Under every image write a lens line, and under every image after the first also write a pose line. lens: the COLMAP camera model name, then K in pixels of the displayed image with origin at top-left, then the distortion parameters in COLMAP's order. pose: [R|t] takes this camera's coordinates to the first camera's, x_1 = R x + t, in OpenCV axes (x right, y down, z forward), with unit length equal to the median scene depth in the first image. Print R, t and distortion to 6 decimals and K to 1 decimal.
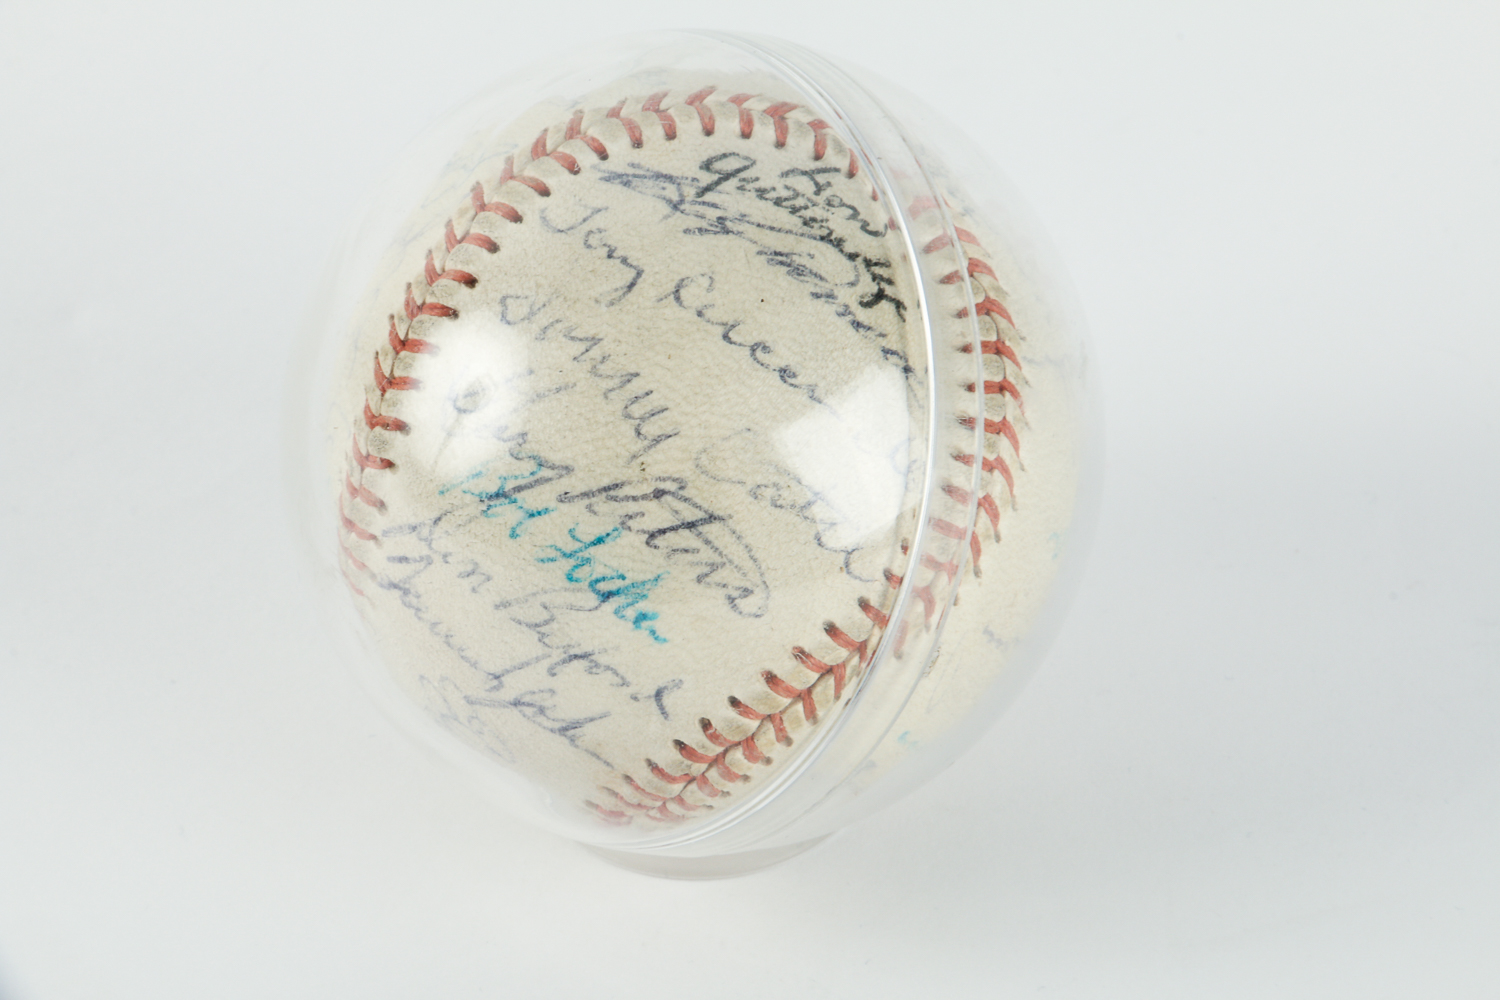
lens RADIAL K [[8453.2, 0, 750.0], [0, 8453.2, 500.0], [0, 0, 1]] dist [1.320794, -7.706516]
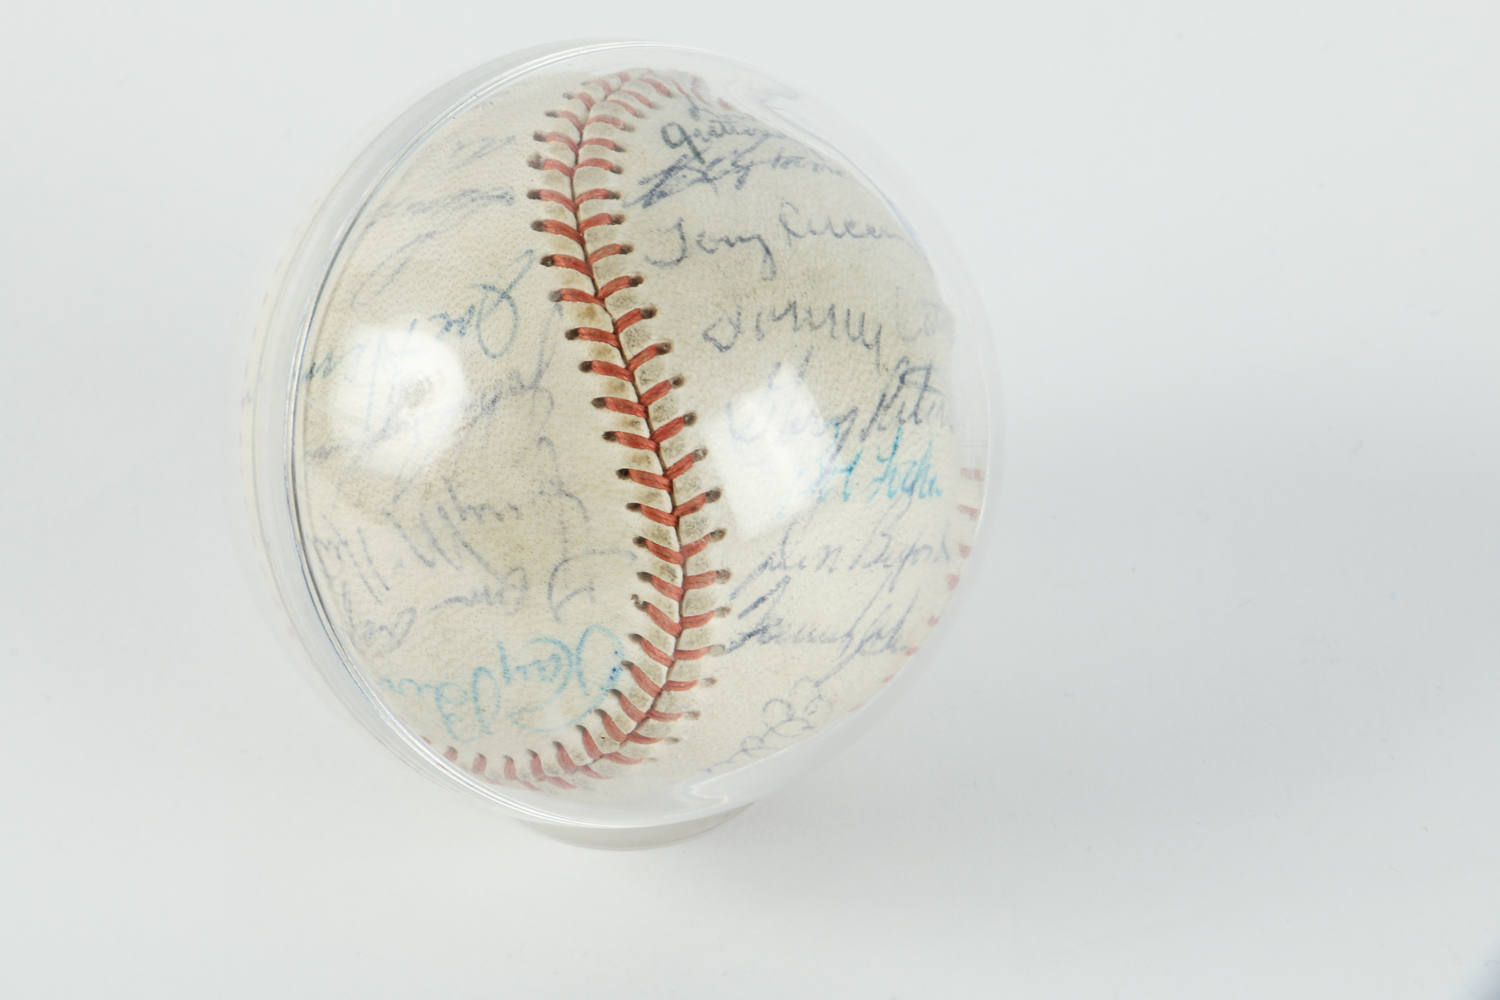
lens RADIAL K [[8453.2, 0, 750.0], [0, 8453.2, 500.0], [0, 0, 1]] dist [1.320794, -7.706516]
pose [[0.343691, -0.571059, 0.745499, -0.827523], [0.521530, 0.776250, 0.354178, -0.379599], [-0.780950, 0.267072, 0.564614, 0.406663]]
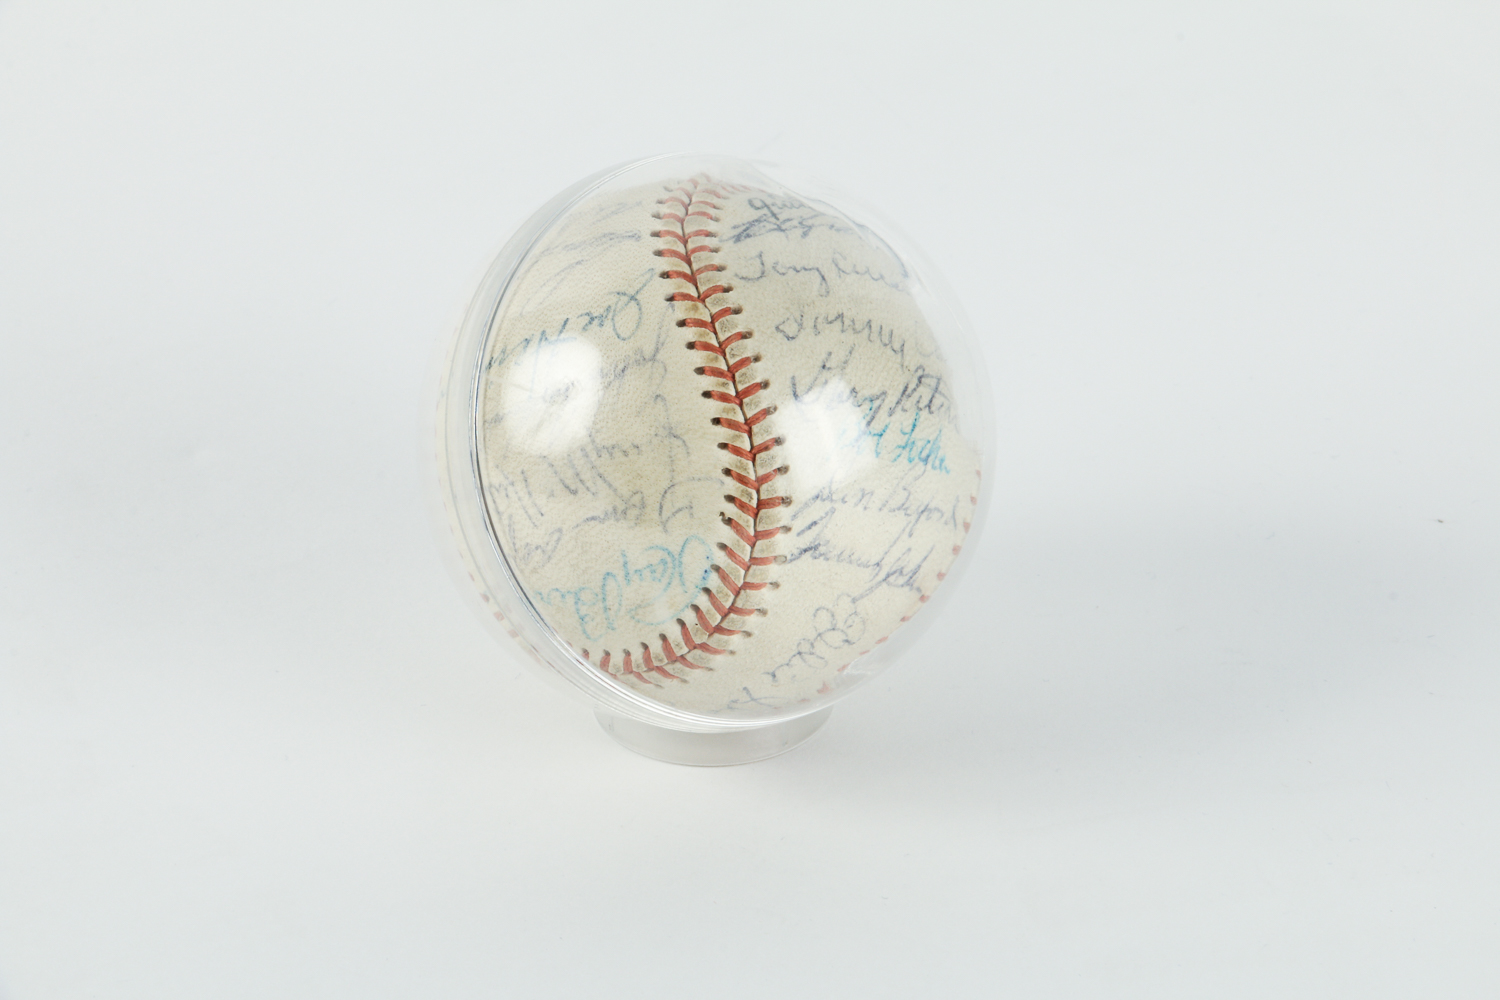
lens RADIAL K [[8453.2, 0, 750.0], [0, 8453.2, 500.0], [0, 0, 1]] dist [1.320794, -7.706516]
pose [[0.358995, -0.424318, 0.831310, -1.256779], [0.506965, 0.836486, 0.208031, -0.305120], [-0.783651, 0.346763, 0.515409, 0.264427]]
